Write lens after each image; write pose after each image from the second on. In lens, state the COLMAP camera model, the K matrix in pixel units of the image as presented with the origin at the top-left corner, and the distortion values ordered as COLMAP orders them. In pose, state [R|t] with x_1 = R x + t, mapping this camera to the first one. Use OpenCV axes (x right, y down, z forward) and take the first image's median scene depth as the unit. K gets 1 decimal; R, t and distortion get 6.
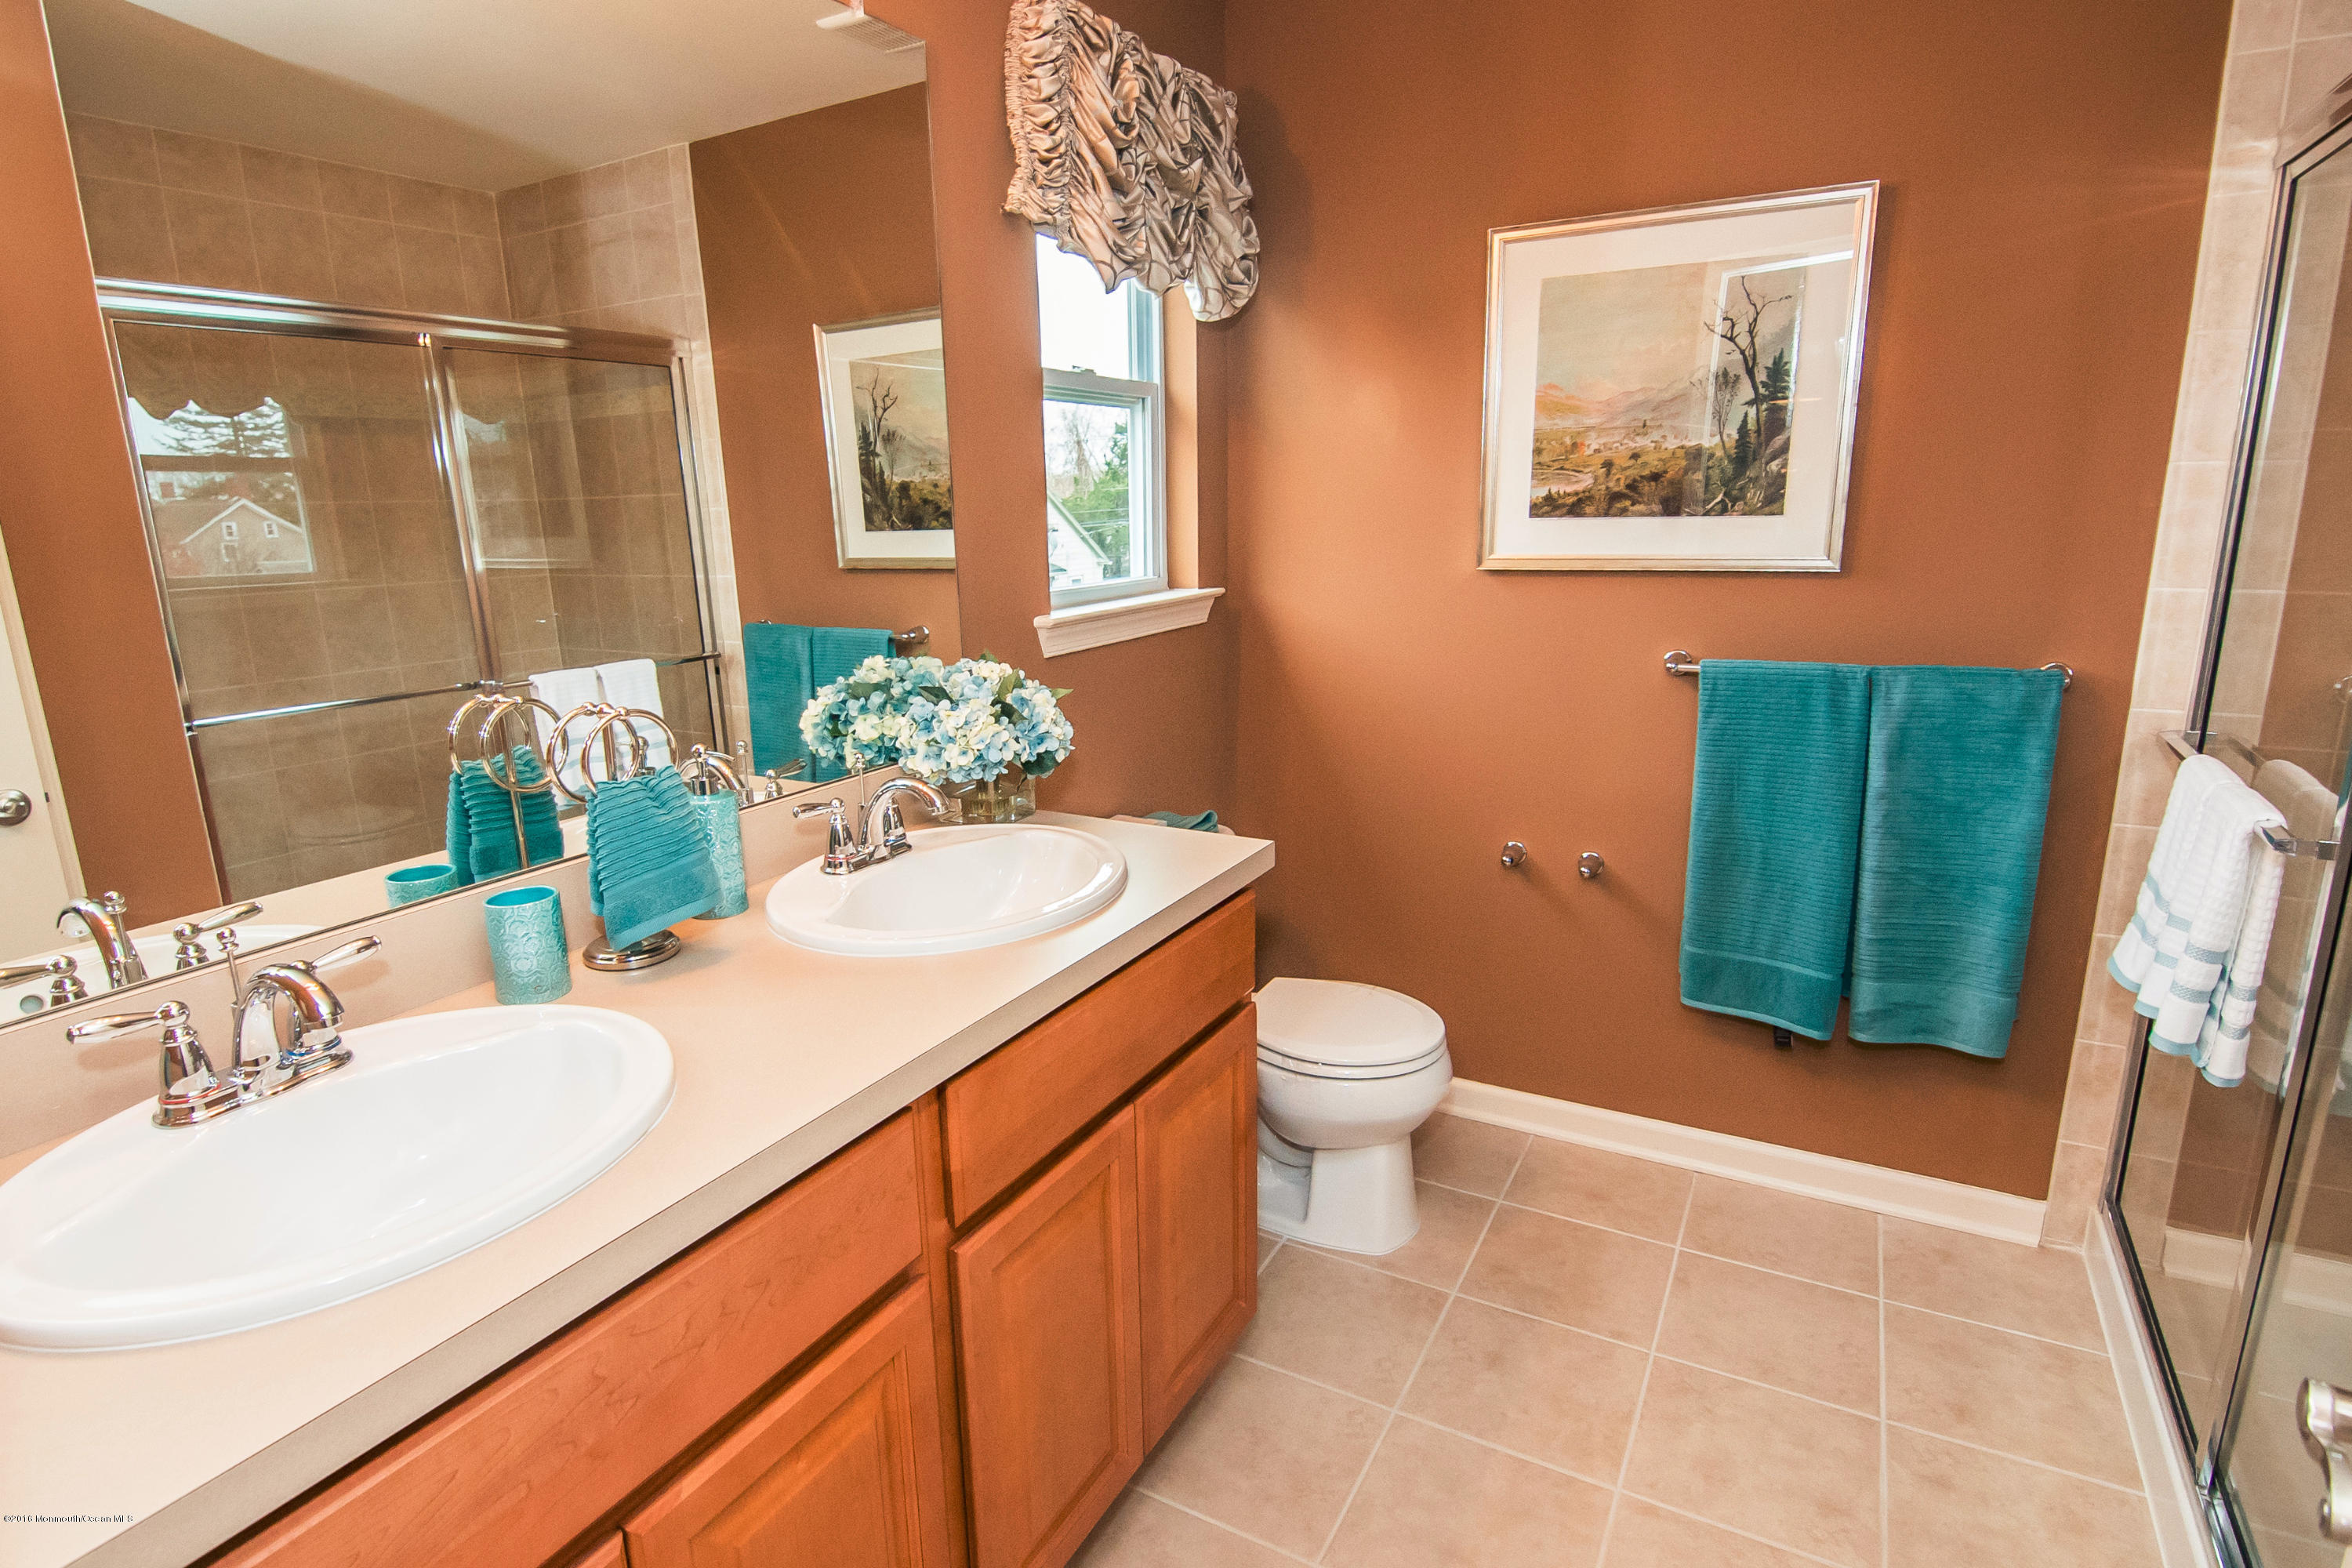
lens RADIAL K [[1219.9, 0, 1158.9], [0, 1219.9, 780.7], [0, 0, 1]] dist [0.001122, -0.012632]
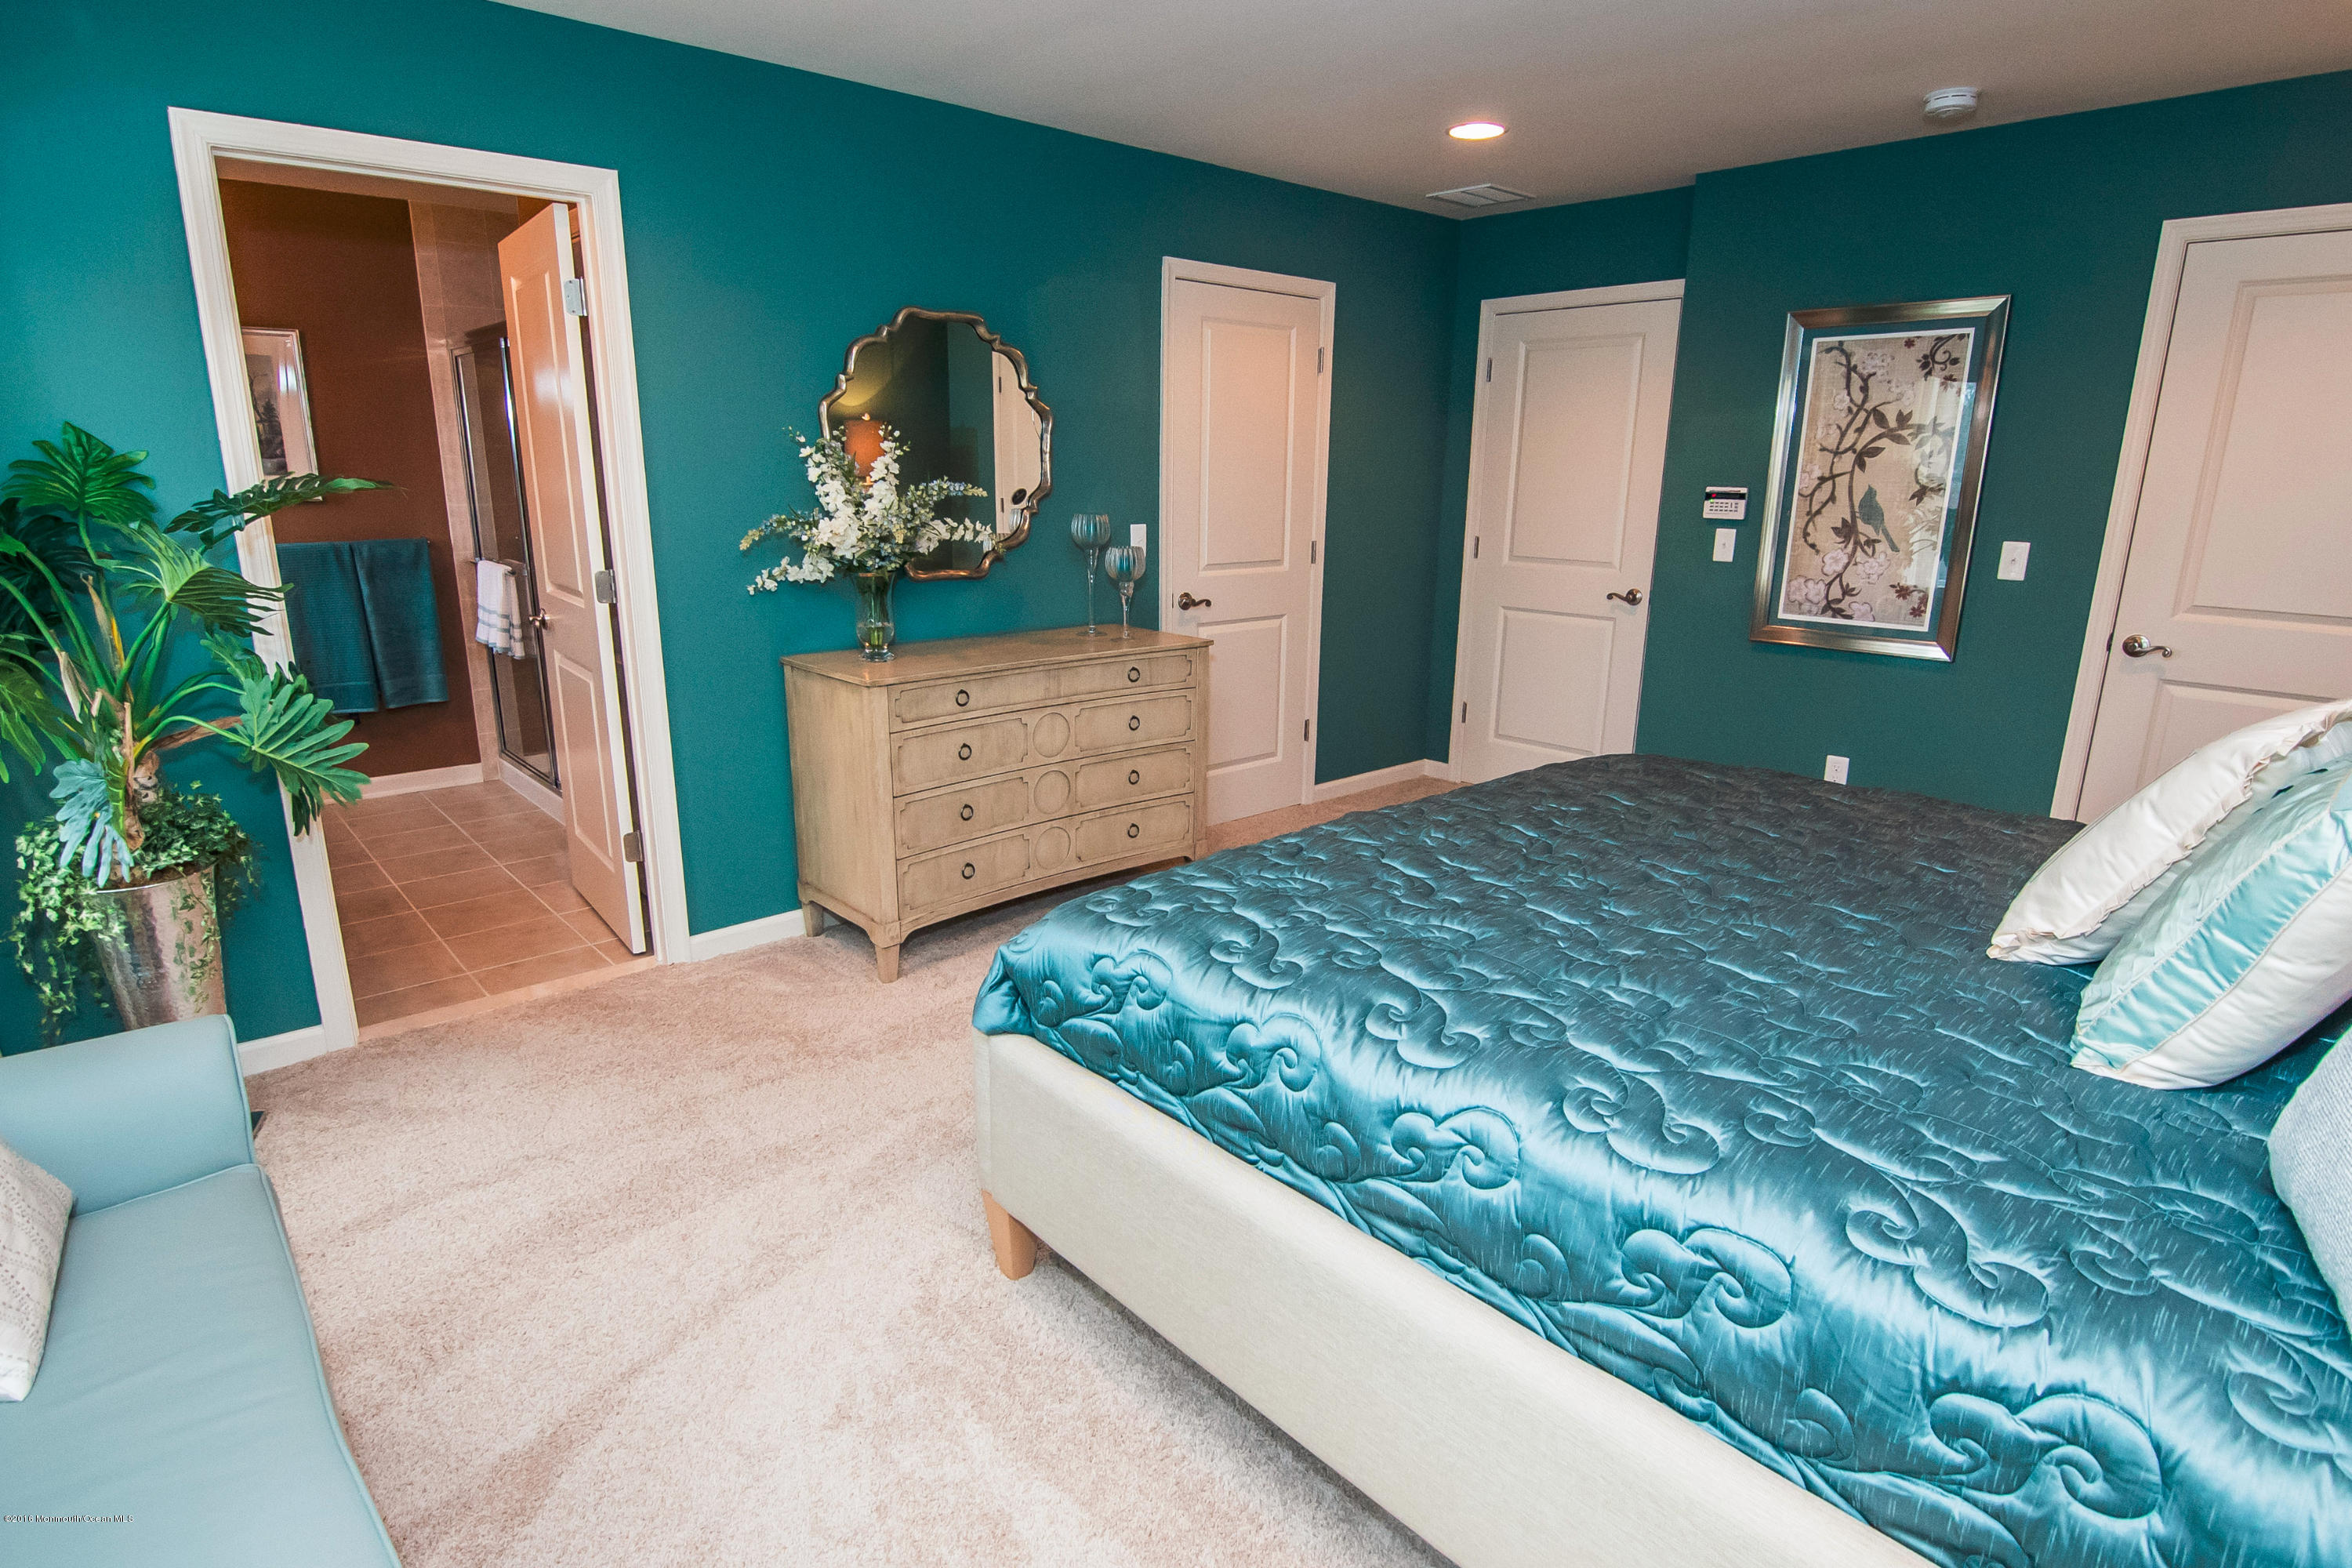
lens RADIAL K [[1219.9, 0, 1158.9], [0, 1219.9, 780.7], [0, 0, 1]] dist [0.001122, -0.012632]
pose [[0.320376, -0.214983, 0.922573, -1.175933], [0.207622, 0.966163, 0.153041, 0.314576], [-0.924258, 0.142516, 0.354171, -1.197312]]
